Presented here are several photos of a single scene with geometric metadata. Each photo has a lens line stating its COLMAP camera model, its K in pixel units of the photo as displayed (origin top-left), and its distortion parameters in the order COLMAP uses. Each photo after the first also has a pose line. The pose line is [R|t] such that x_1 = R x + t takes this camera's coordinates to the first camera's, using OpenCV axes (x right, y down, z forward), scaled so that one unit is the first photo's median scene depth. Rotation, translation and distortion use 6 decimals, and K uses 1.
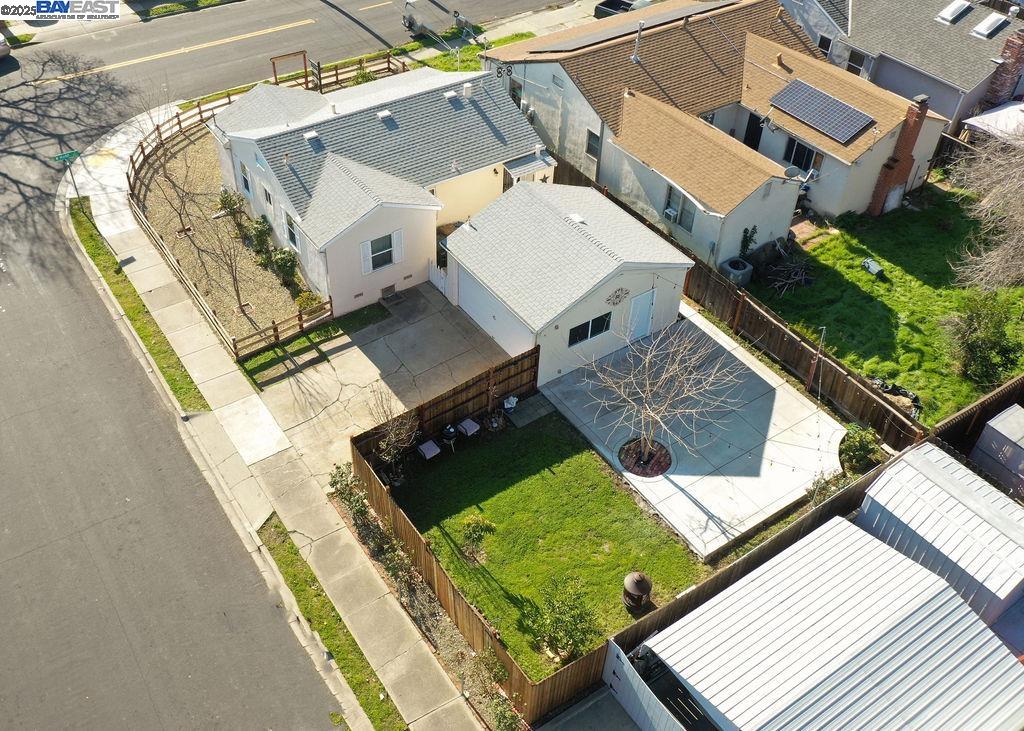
lens RADIAL K [[925.0, 0, 486.3], [0, 925.0, 365.9], [0, 0, 1]] dist [0.008416, -0.001423]
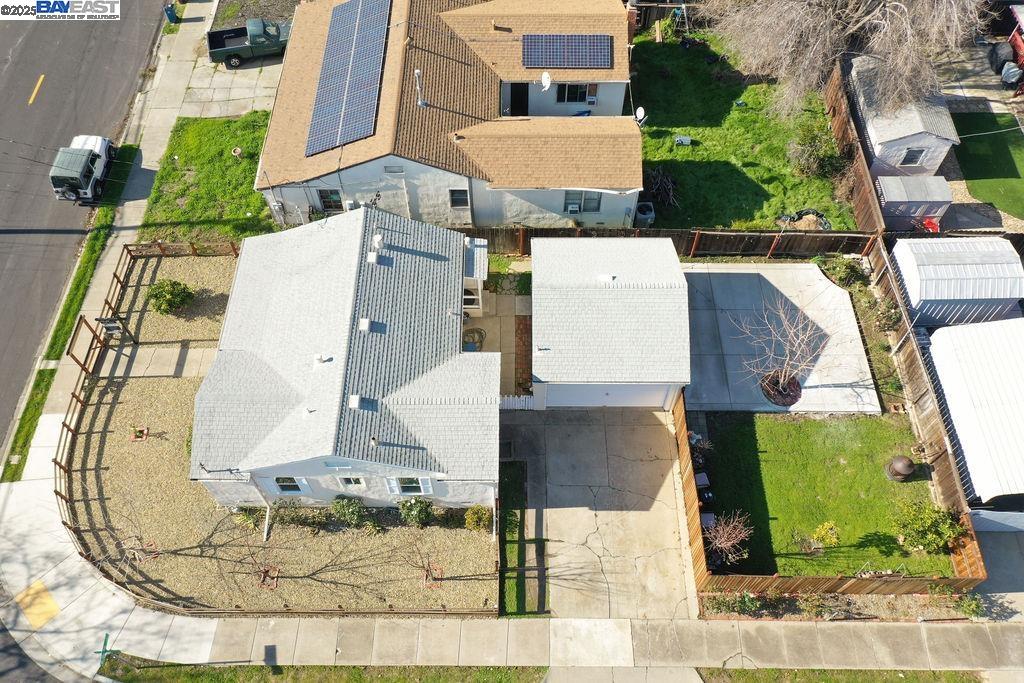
lens RADIAL K [[788.8, 0, 512.0], [0, 788.8, 341.5], [0, 0, 1]] dist [0.000592, 0.000784]
pose [[0.562642, -0.707767, 0.427200, -0.412919], [0.574244, 0.706337, 0.413923, -0.551205], [-0.594709, 0.012426, 0.803845, 0.309999]]
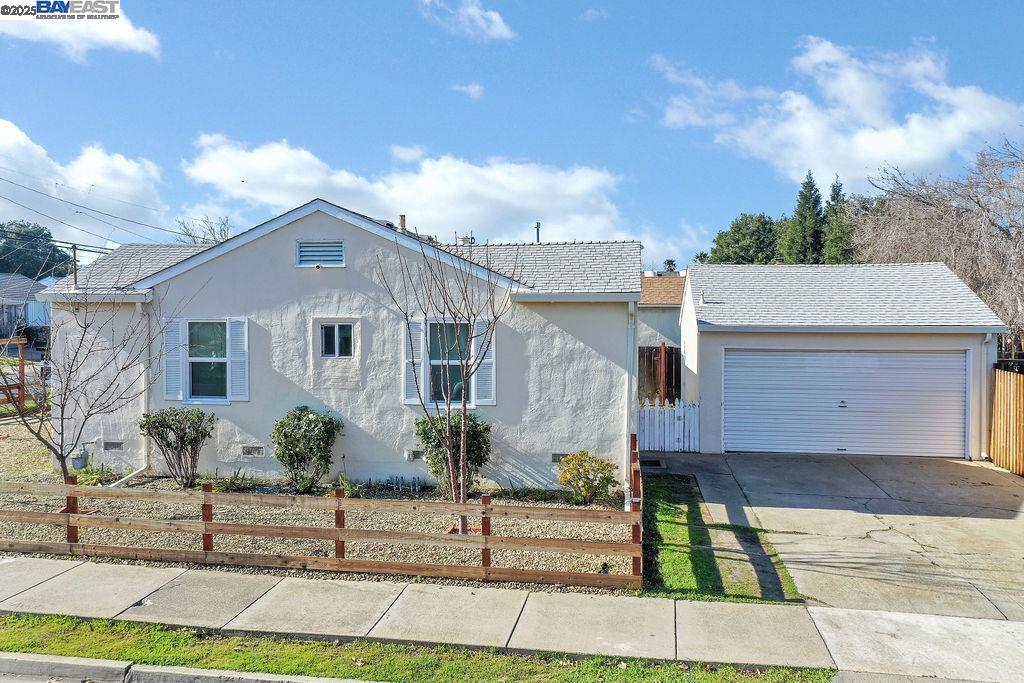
lens RADIAL K [[822.6, 0, 512.0], [0, 822.6, 341.5], [0, 0, 1]] dist [0.010082, 0.006982]
pose [[0.671824, -0.050891, 0.738960, -0.509081], [0.514741, 0.749456, -0.416362, 0.026393], [-0.532629, 0.660095, 0.529698, 0.811418]]
